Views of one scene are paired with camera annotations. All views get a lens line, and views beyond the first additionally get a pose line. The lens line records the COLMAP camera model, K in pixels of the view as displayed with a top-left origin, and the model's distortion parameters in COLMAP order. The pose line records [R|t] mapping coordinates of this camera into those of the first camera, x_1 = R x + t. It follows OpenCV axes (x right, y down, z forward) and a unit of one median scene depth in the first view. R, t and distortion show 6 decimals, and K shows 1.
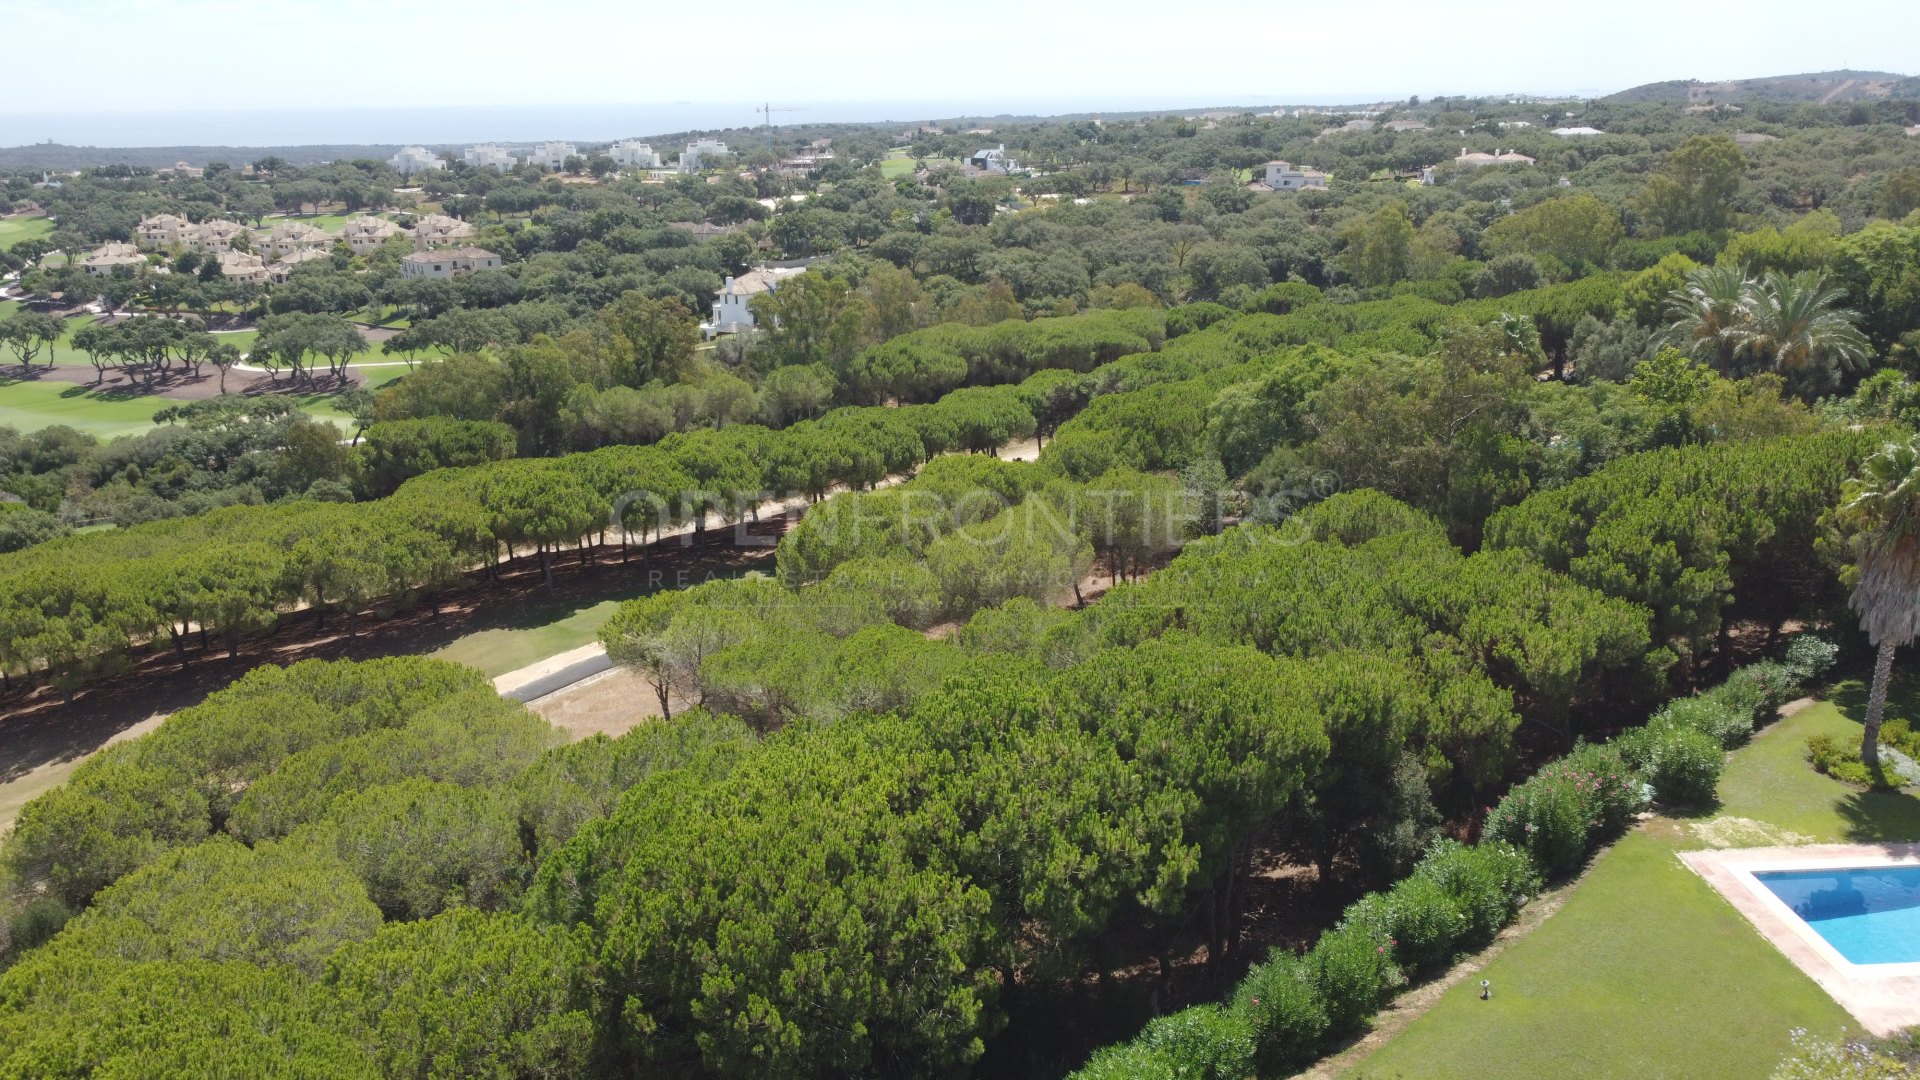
lens RADIAL K [[1436.9, 0, 960.0], [0, 1436.9, 540.0], [0, 0, 1]] dist [0.002568, -0.005955]
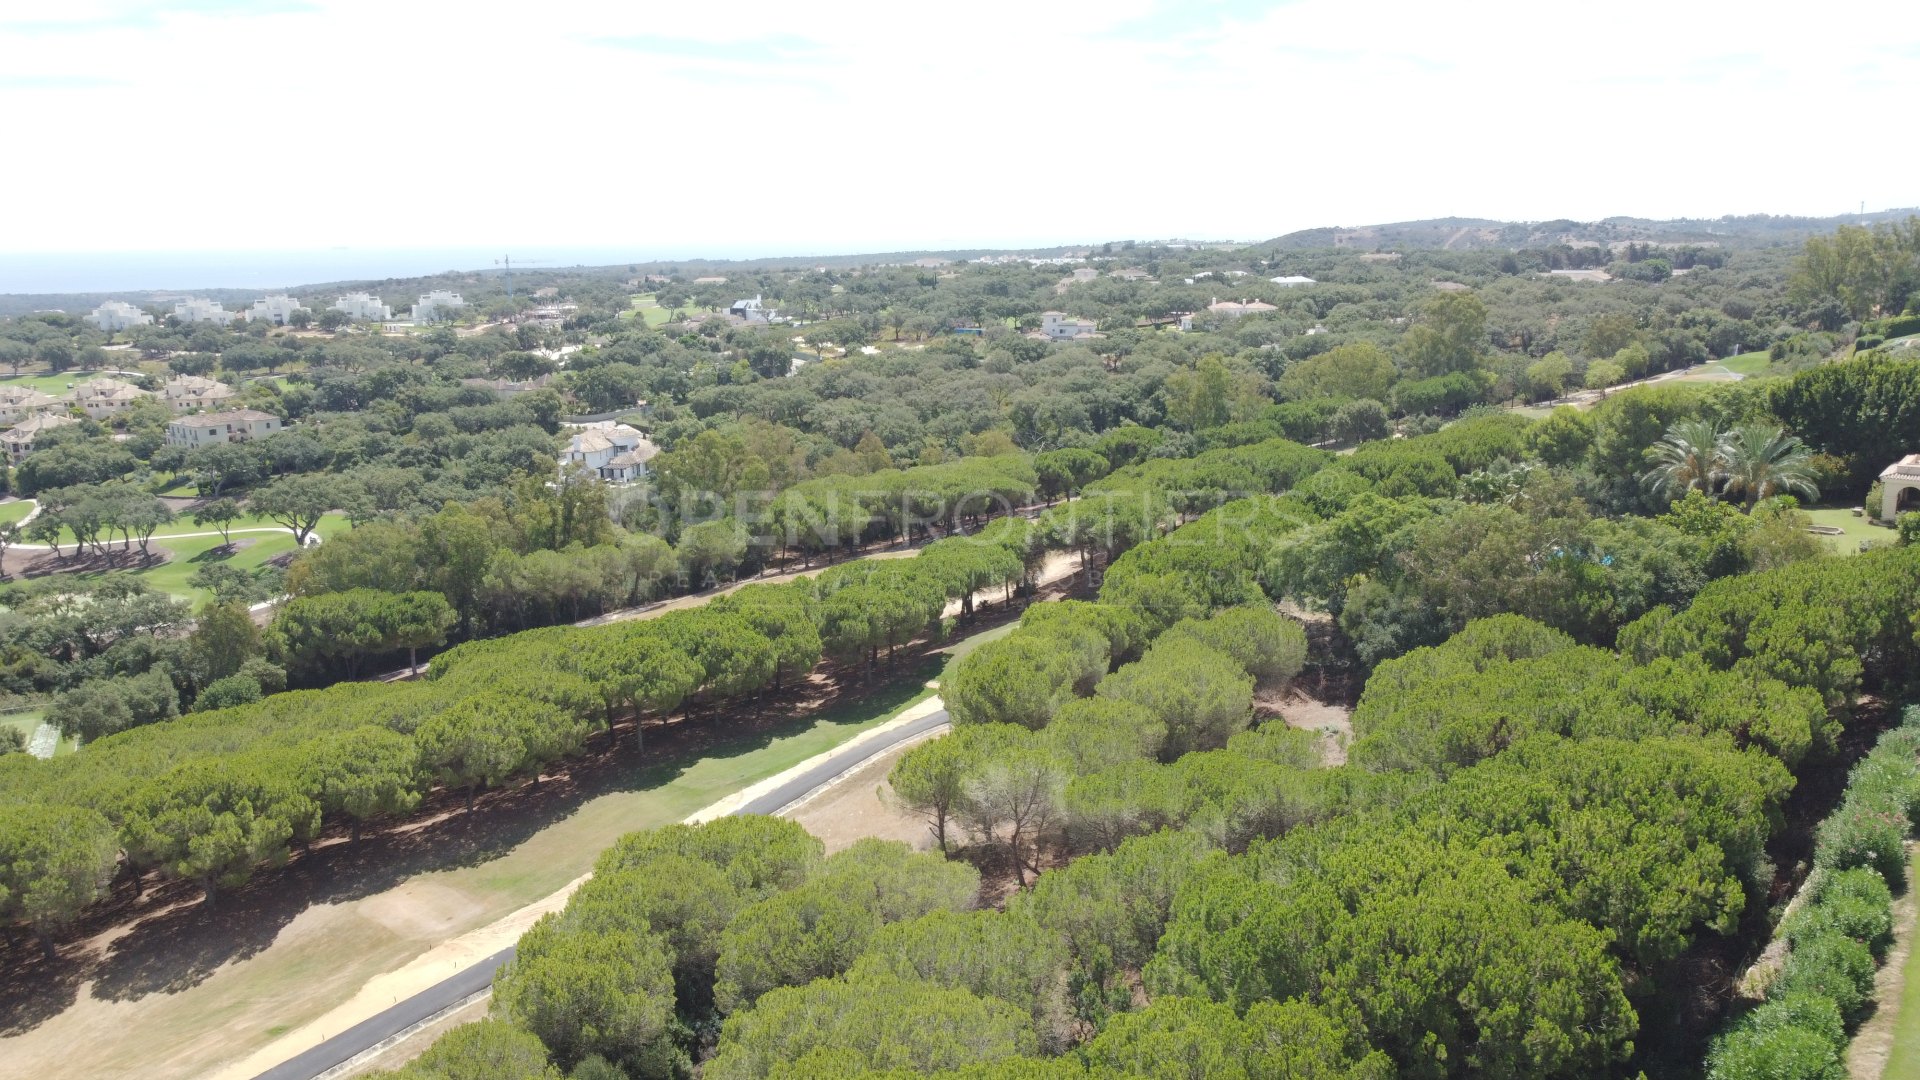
lens RADIAL K [[1436.9, 0, 960.0], [0, 1436.9, 540.0], [0, 0, 1]] dist [0.002568, -0.005955]
pose [[0.978276, -0.044169, 0.202546, -0.081402], [0.063010, 0.994167, -0.087531, -0.003770], [-0.197499, 0.098392, 0.975353, -0.022482]]
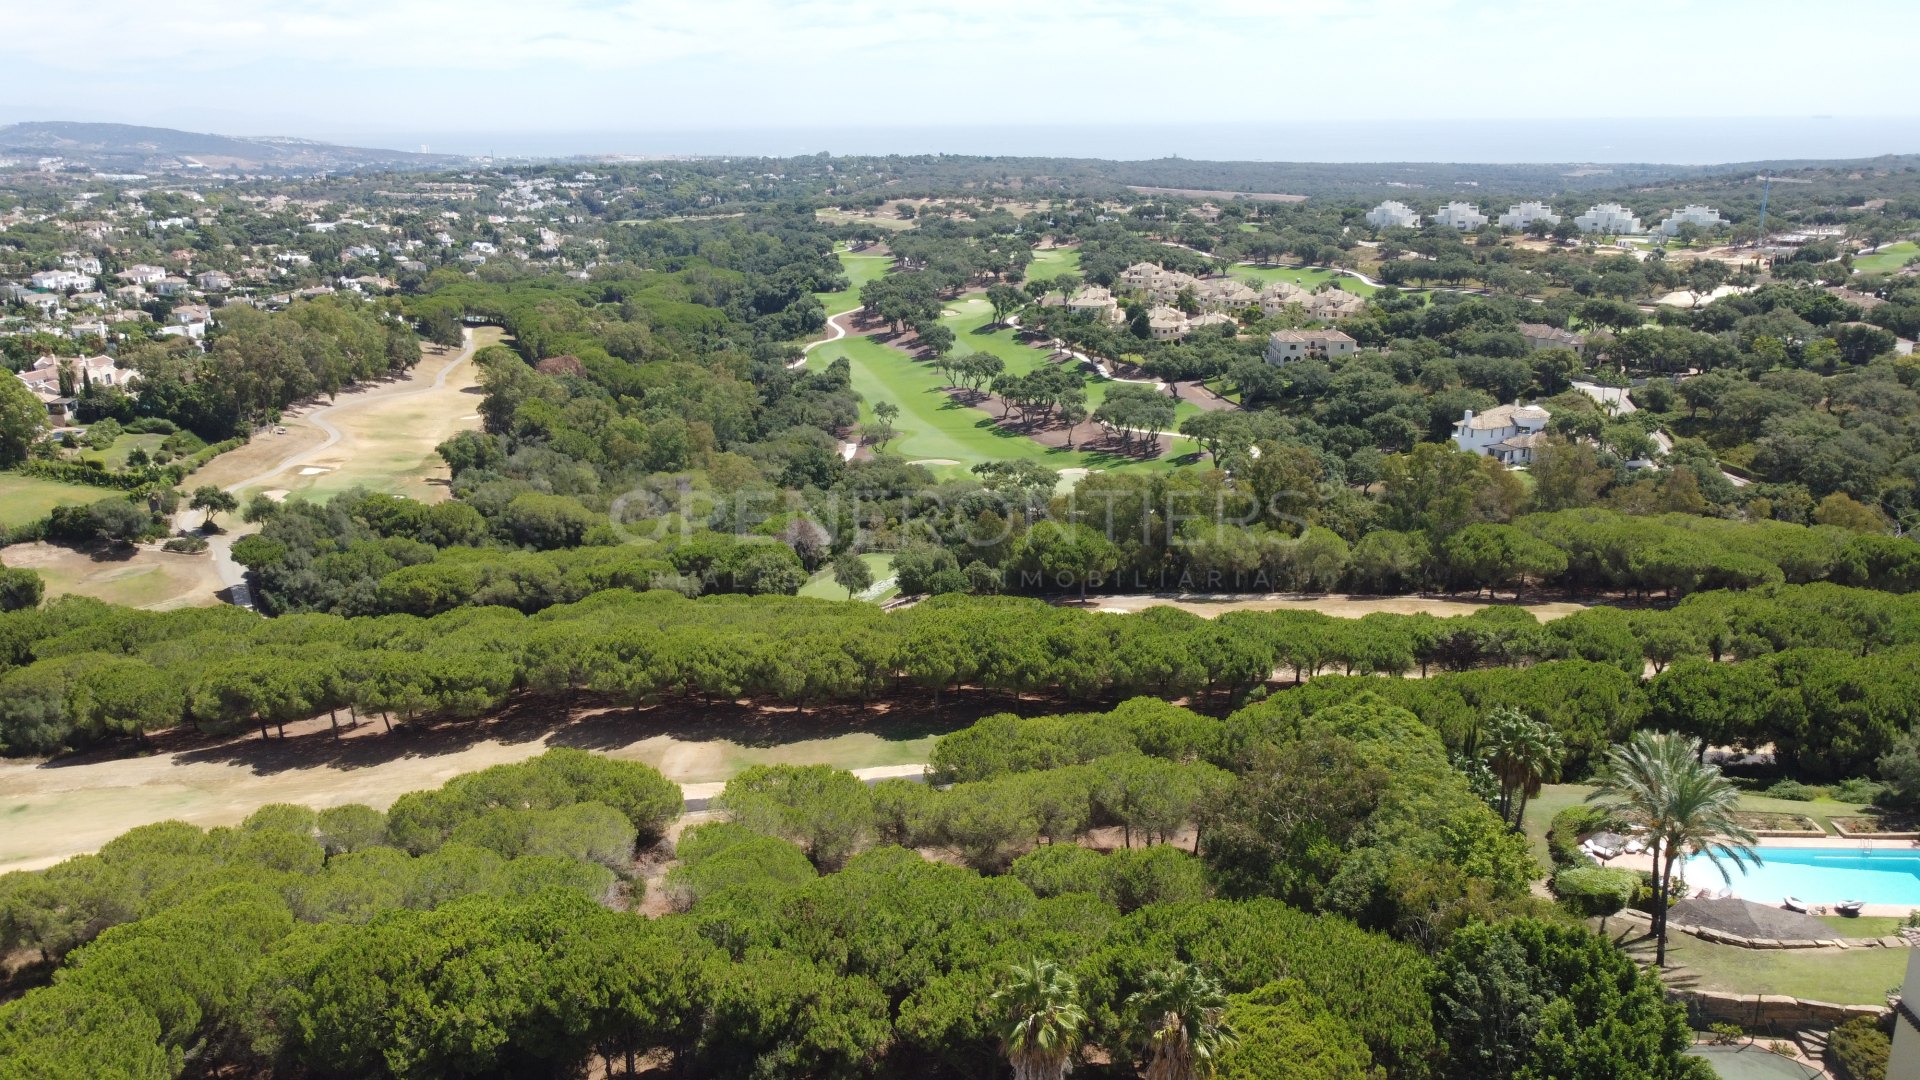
lens RADIAL K [[1436.9, 0, 960.0], [0, 1436.9, 540.0], [0, 0, 1]] dist [0.002568, -0.005955]
pose [[0.764134, 0.186548, -0.617494, 0.164418], [-0.192615, 0.979584, 0.057580, -0.063383], [0.615628, 0.074939, 0.784465, -0.015587]]
